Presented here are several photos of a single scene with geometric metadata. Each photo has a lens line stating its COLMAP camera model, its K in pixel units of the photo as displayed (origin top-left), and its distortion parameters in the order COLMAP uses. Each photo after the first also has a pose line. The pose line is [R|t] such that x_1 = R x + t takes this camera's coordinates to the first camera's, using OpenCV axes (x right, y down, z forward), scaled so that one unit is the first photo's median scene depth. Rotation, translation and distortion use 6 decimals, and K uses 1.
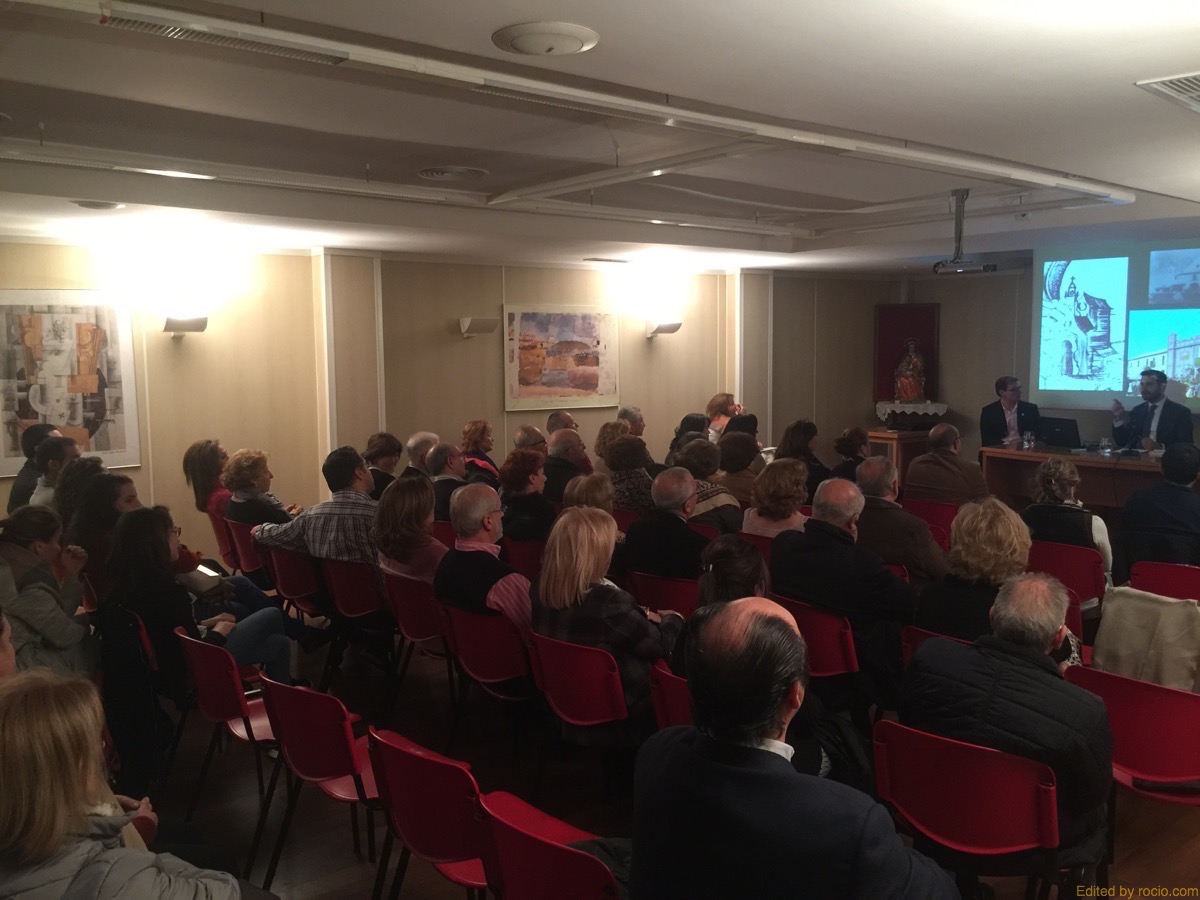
lens RADIAL K [[1013.8, 0, 598.6], [0, 1013.8, 448.6], [0, 0, 1]] dist [-0.013069, 0.019180]
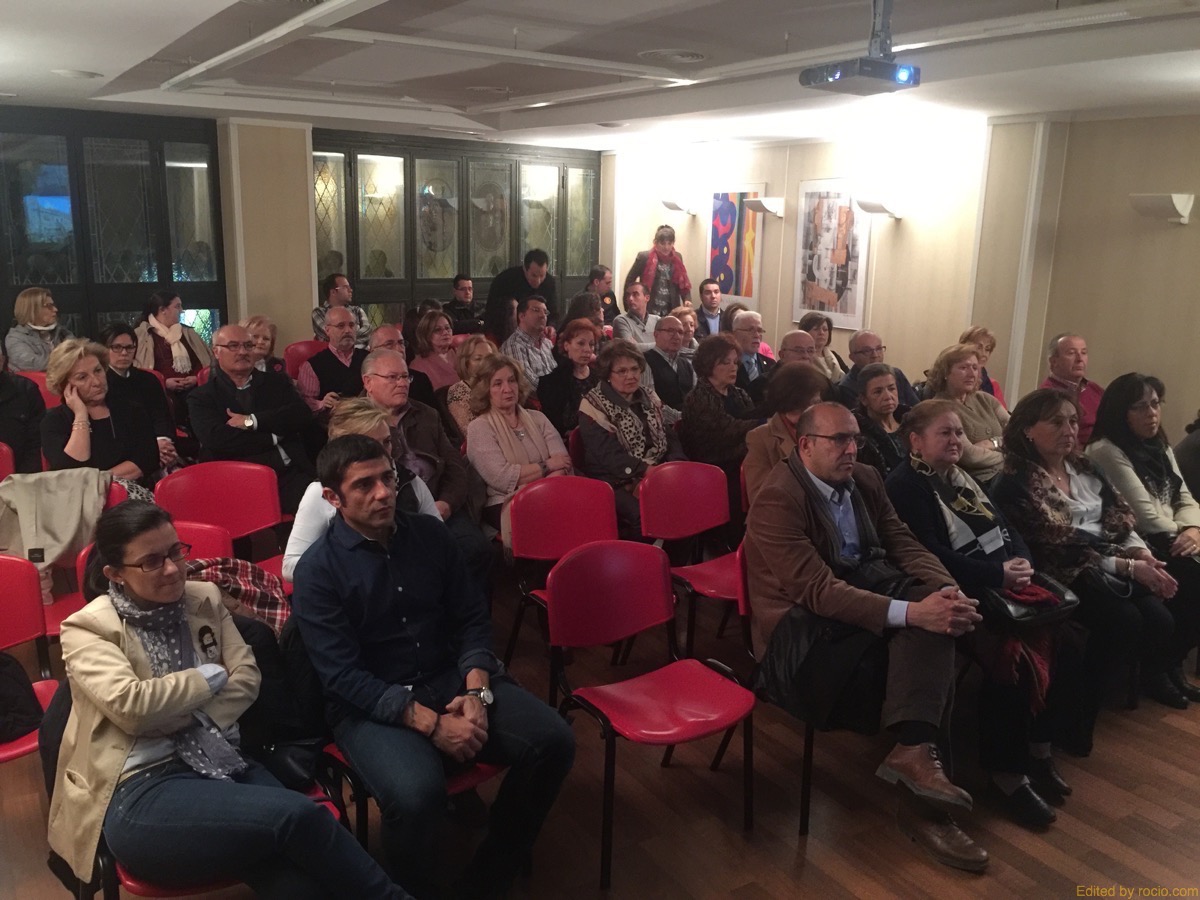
lens RADIAL K [[1013.8, 0, 598.2], [0, 1013.8, 450.5], [0, 0, 1]] dist [-0.013069, 0.019180]
pose [[-0.132742, 0.225141, -0.965241, 0.773895], [-0.119100, 0.963180, 0.241039, -0.099183], [0.983969, 0.146956, -0.101040, 0.876752]]
